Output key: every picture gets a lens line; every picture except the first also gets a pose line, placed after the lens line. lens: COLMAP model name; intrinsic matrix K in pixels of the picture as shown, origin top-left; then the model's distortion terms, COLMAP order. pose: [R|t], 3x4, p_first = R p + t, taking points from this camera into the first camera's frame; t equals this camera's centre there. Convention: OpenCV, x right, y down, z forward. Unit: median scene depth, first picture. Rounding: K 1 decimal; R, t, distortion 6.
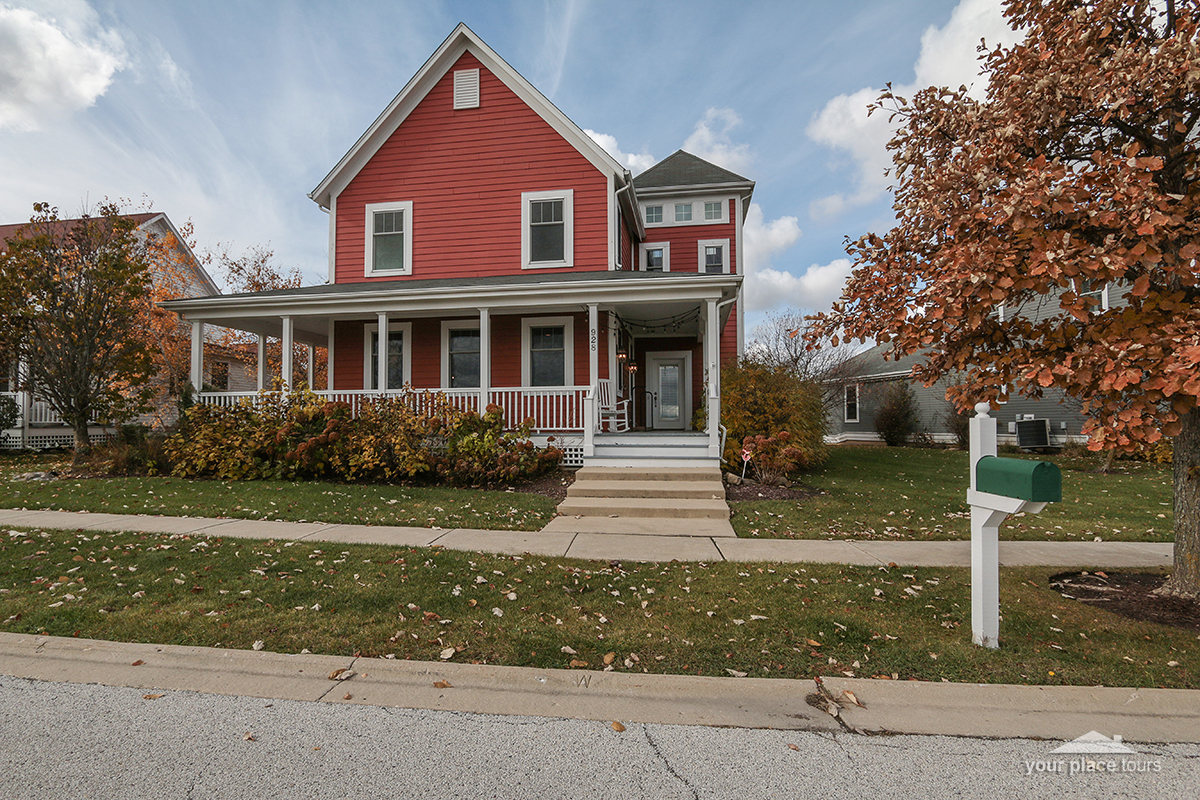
lens RADIAL K [[607.9, 0, 600.0], [0, 607.9, 400.0], [0, 0, 1]] dist [-0.014335, 0.000208]
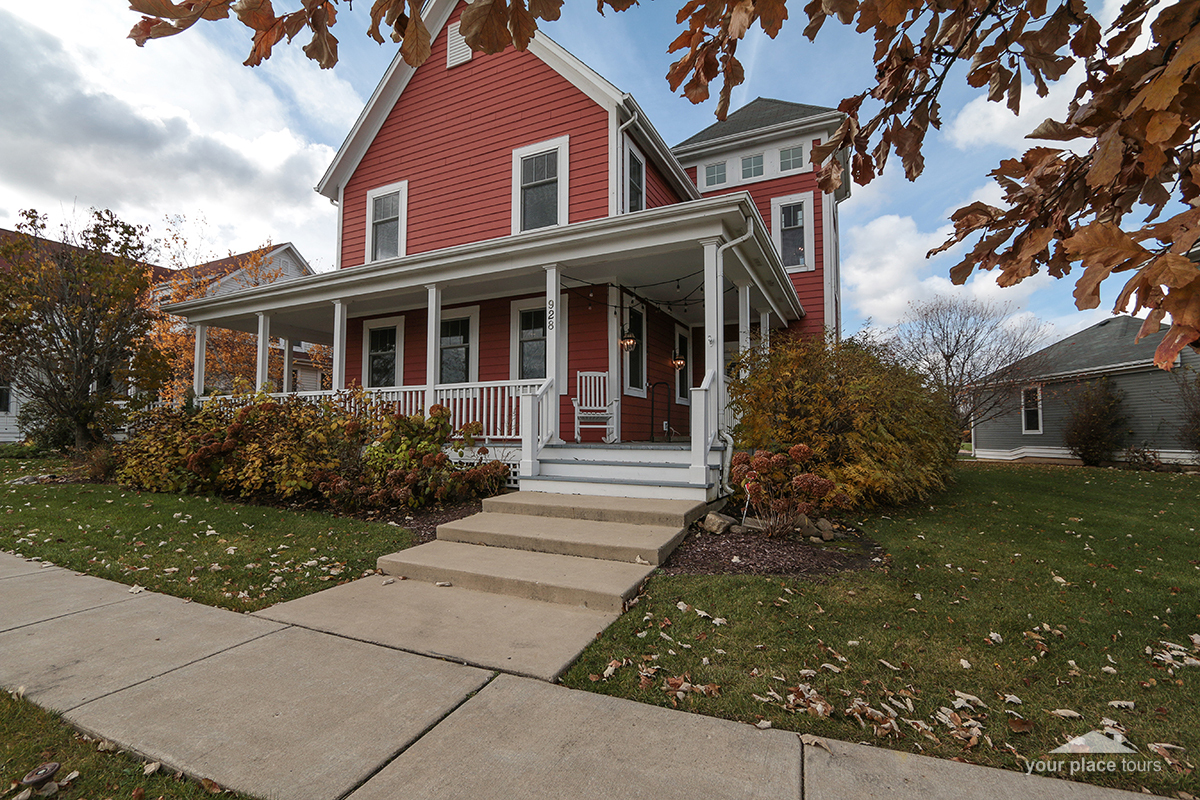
lens RADIAL K [[552.0, 0, 600.0], [0, 552.0, 400.0], [0, 0, 1]] dist [-0.012712, -0.000160]
pose [[0.953903, -0.012162, -0.299869, 0.206793], [0.004851, 0.999673, -0.025114, 0.016957], [0.300076, 0.022501, 0.953650, 0.337523]]
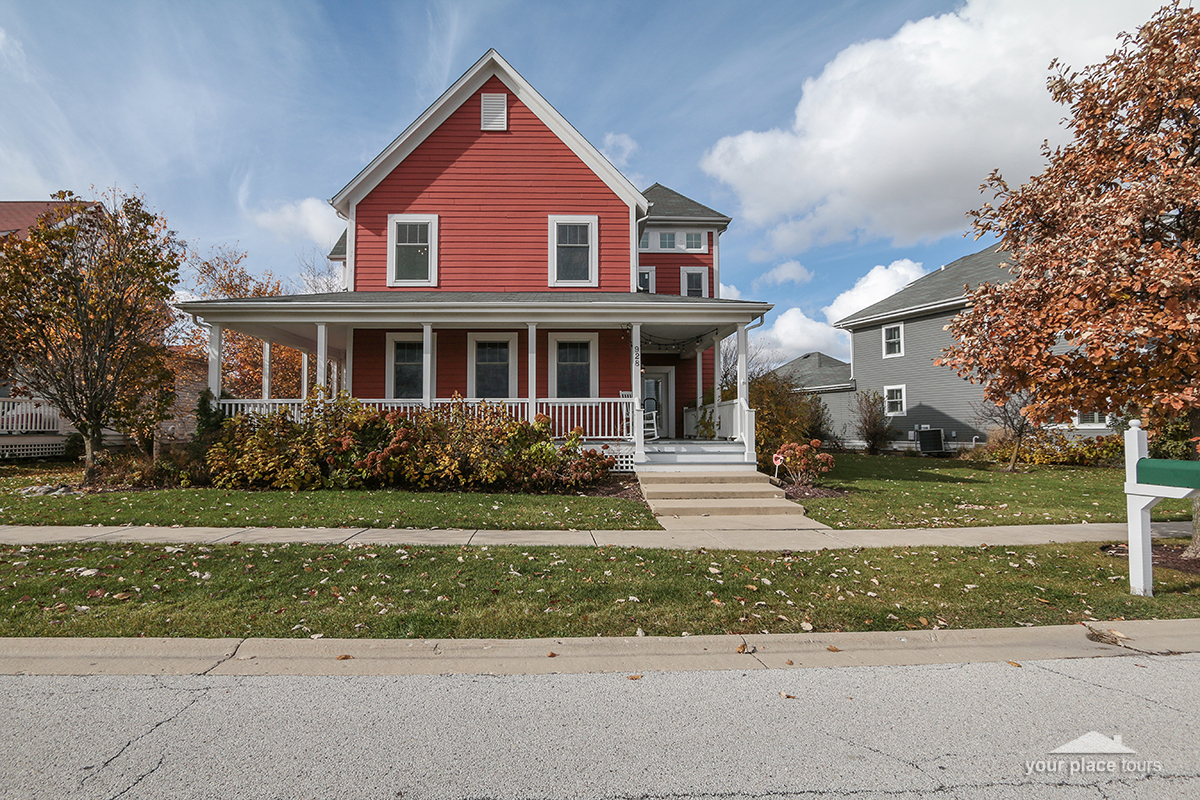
lens RADIAL K [[583.8, 0, 600.0], [0, 583.8, 400.0], [0, 0, 1]] dist [-0.014364, 0.000687]
pose [[0.980500, 0.011268, 0.196197, -0.241429], [-0.008021, 0.999818, -0.017334, -0.000643], [-0.196356, 0.015423, 0.980411, -0.012850]]
